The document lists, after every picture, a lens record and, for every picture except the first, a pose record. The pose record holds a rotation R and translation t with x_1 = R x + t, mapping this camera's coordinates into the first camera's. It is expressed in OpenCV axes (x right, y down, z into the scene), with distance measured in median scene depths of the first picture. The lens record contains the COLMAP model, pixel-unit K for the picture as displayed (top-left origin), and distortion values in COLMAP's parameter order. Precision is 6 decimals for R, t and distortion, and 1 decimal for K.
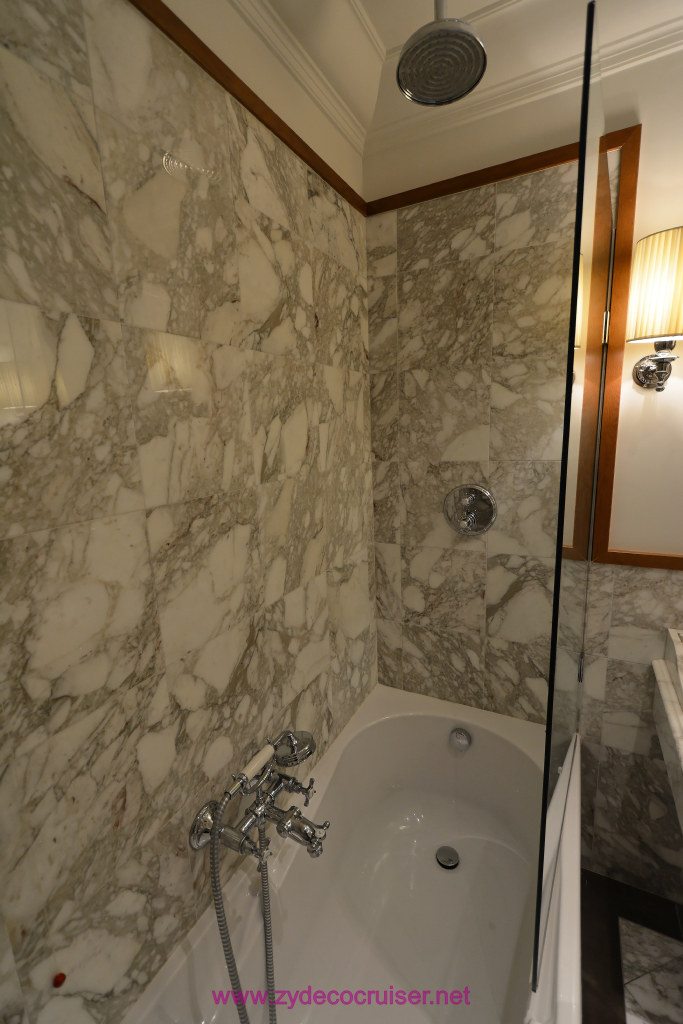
lens RADIAL K [[448.1, 0, 342.9], [0, 448.1, 513.6], [0, 0, 1]] dist [0.006157, -0.003294]
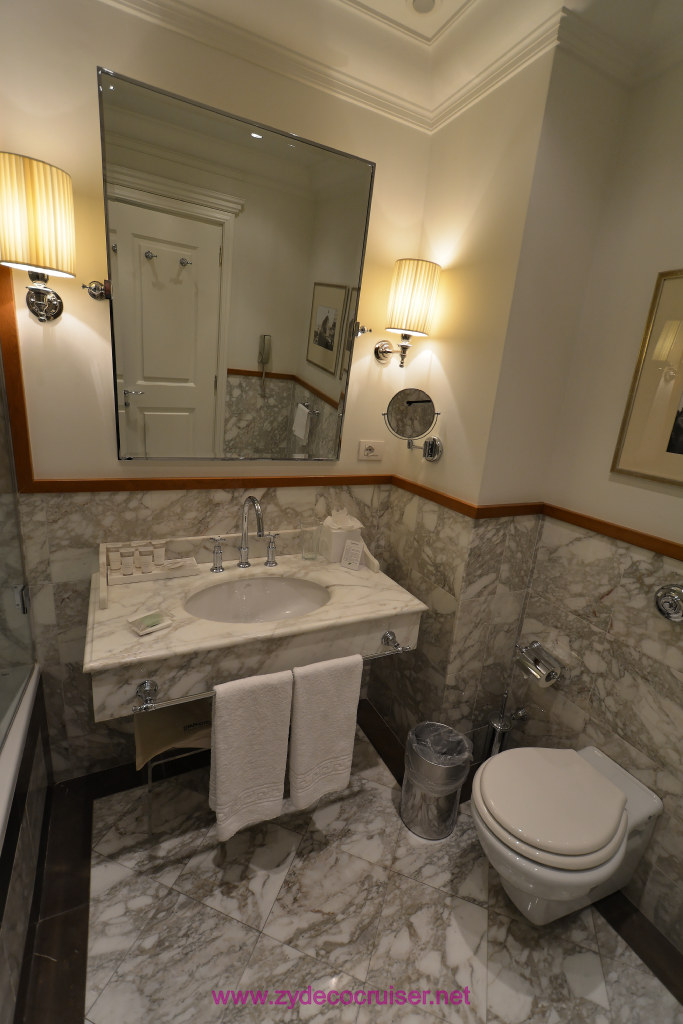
lens RADIAL K [[448.1, 0, 339.1], [0, 448.1, 510.3], [0, 0, 1]] dist [0.006157, -0.003294]
pose [[0.587108, -0.132919, 0.798522, 0.172742], [0.051430, 0.990559, 0.127071, 0.054848], [-0.807874, -0.033536, 0.588401, -0.160071]]
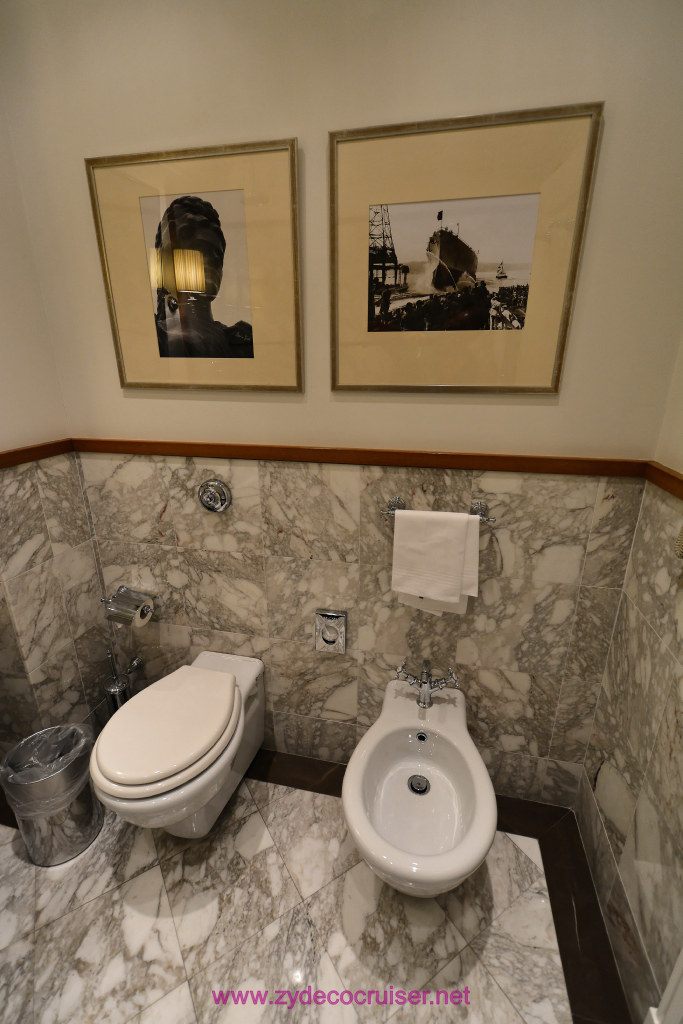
lens RADIAL K [[448.1, 0, 342.4], [0, 448.1, 510.2], [0, 0, 1]] dist [0.006157, -0.003294]
pose [[-0.256141, -0.271269, 0.927796, 0.312531], [0.196774, 0.925086, 0.324801, 0.197931], [-0.946400, 0.265761, -0.183574, -0.302458]]
